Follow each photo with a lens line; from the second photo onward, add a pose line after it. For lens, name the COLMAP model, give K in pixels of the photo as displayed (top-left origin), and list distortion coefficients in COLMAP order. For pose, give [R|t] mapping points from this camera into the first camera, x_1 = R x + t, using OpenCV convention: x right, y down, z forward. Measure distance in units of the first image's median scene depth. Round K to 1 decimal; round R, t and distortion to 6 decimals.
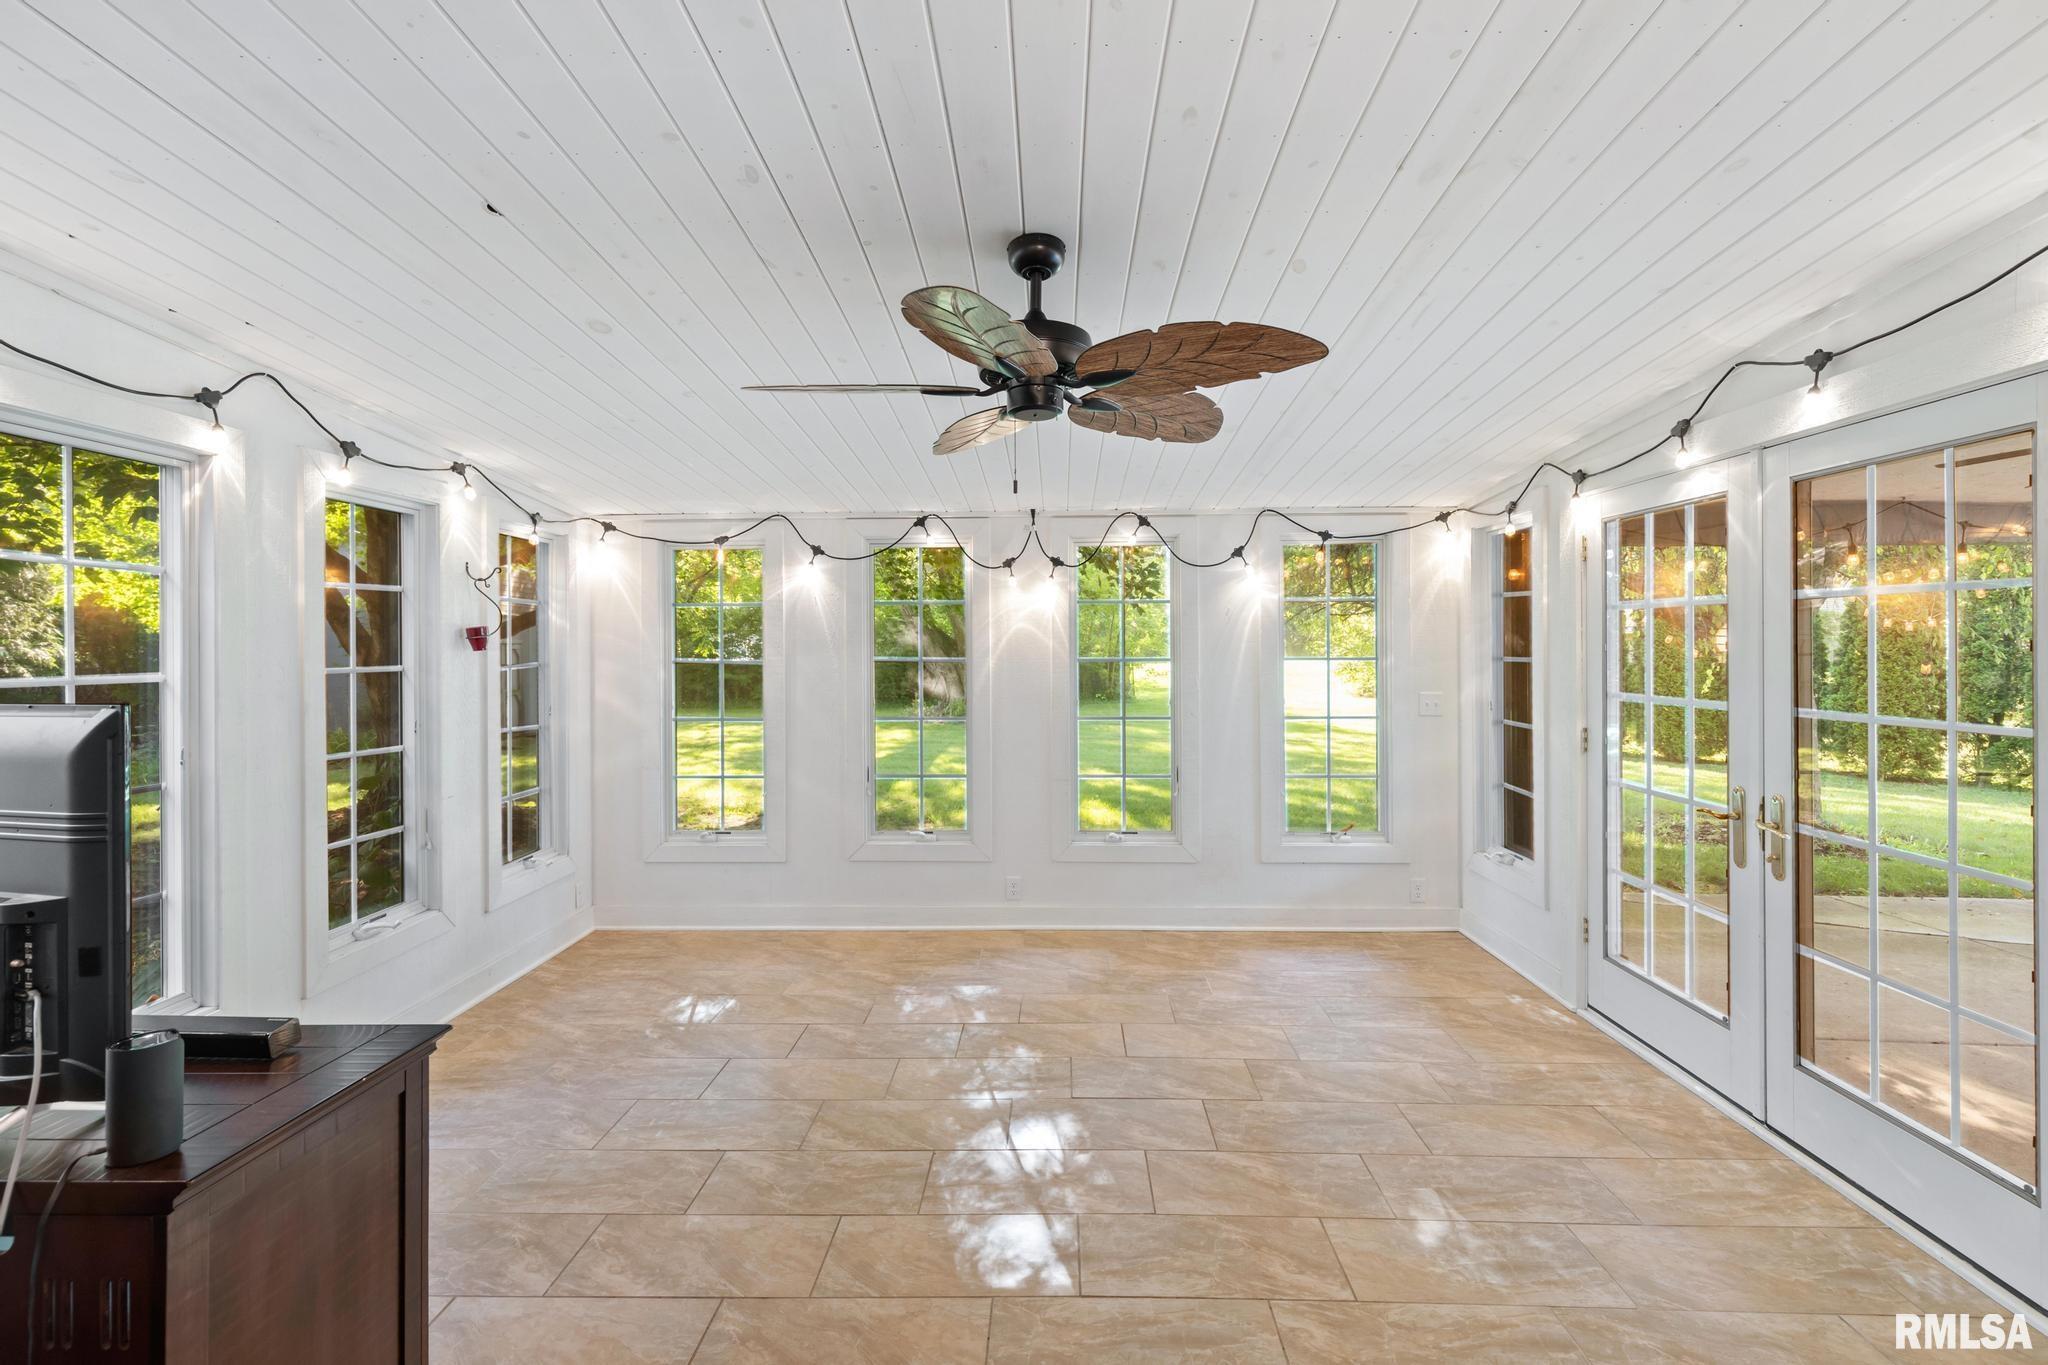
lens RADIAL K [[935.5, 0, 1025.8], [0, 935.5, 662.9], [0, 0, 1]] dist [0.002937, -0.000031]
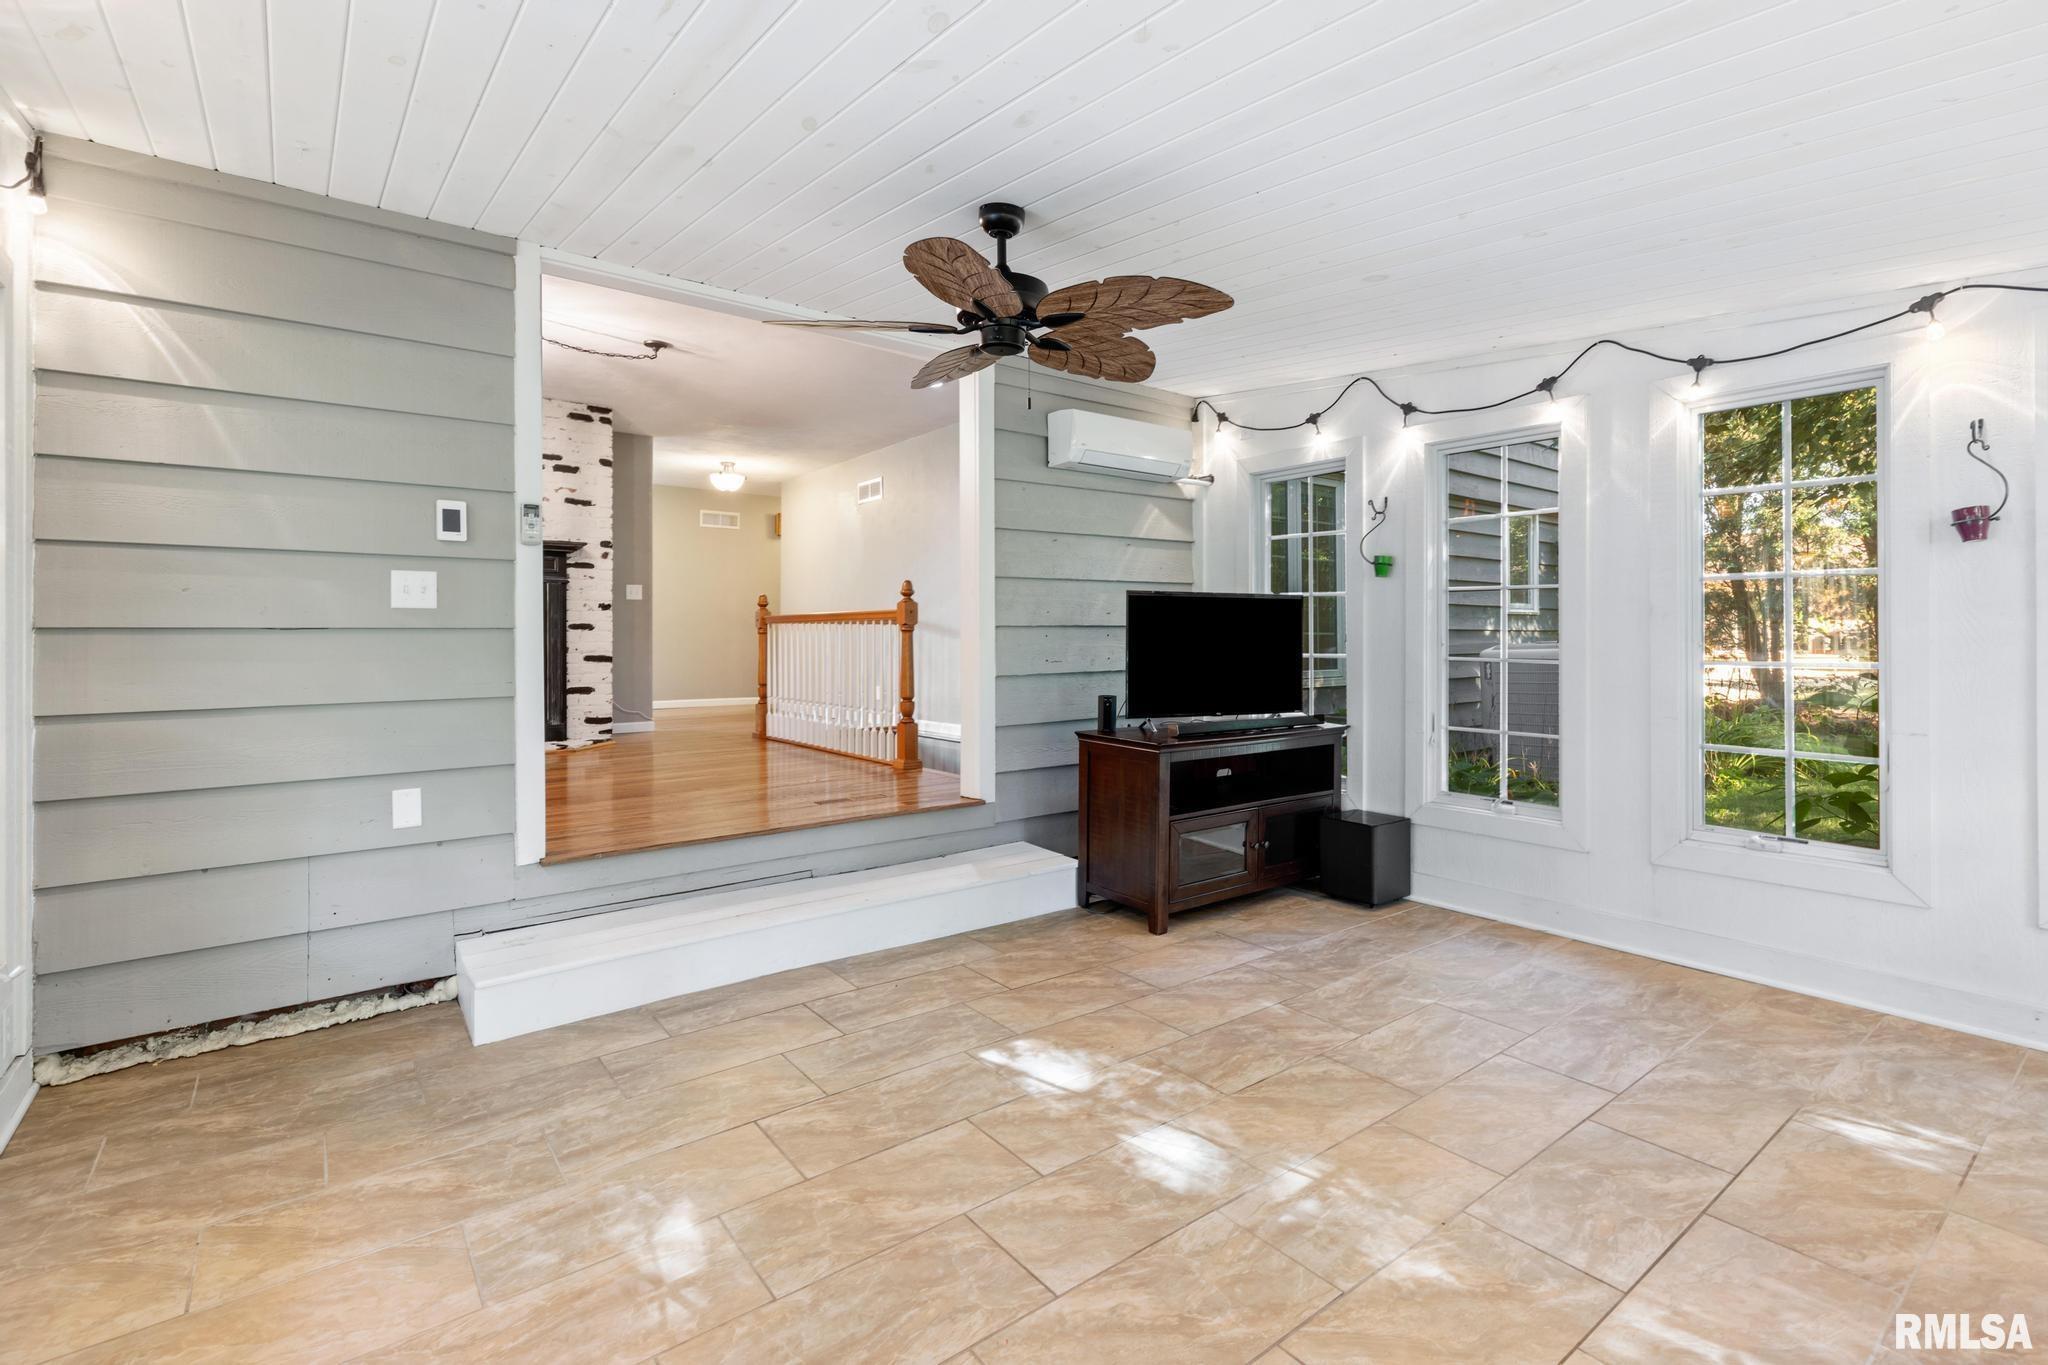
lens RADIAL K [[935.5, 0, 1029.1], [0, 935.5, 629.0], [0, 0, 1]] dist [0.002937, -0.000031]
pose [[-0.771011, 0.005126, -0.636802, 0.641529], [-0.002075, 0.999942, 0.010561, 0.072445], [0.636819, 0.009463, -0.770955, 1.636938]]
